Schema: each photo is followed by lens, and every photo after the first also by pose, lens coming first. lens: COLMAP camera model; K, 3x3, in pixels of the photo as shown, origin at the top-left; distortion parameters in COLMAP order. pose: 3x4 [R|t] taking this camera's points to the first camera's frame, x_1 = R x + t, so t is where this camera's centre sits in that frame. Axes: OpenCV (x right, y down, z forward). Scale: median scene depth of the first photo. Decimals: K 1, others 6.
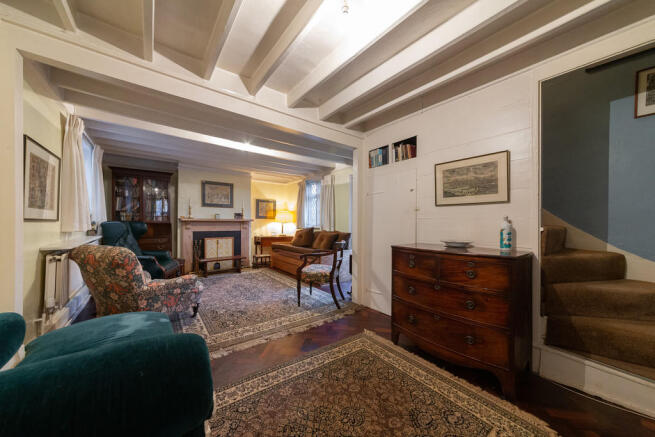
lens RADIAL K [[232.7, 0, 326.6], [0, 232.7, 220.4], [0, 0, 1]] dist [-0.002719, -0.000335]
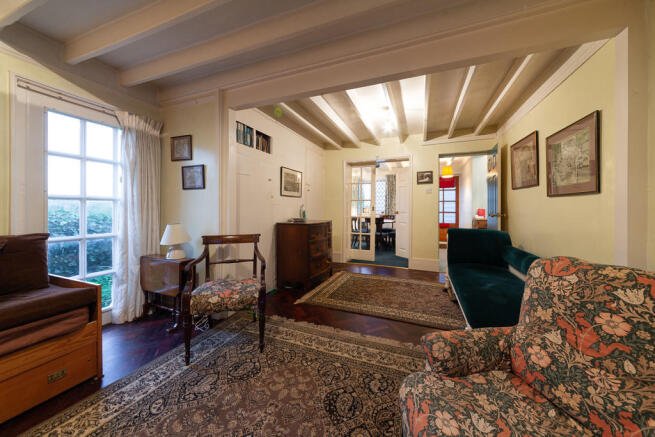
lens RADIAL K [[232.7, 0, 329.8], [0, 232.7, 205.9], [0, 0, 1]] dist [-0.002719, -0.000335]
pose [[-0.514805, -0.007471, 0.857275, -0.882512], [-0.013283, 0.999912, 0.000738, -0.002998], [-0.857204, -0.011007, -0.514859, 1.449648]]
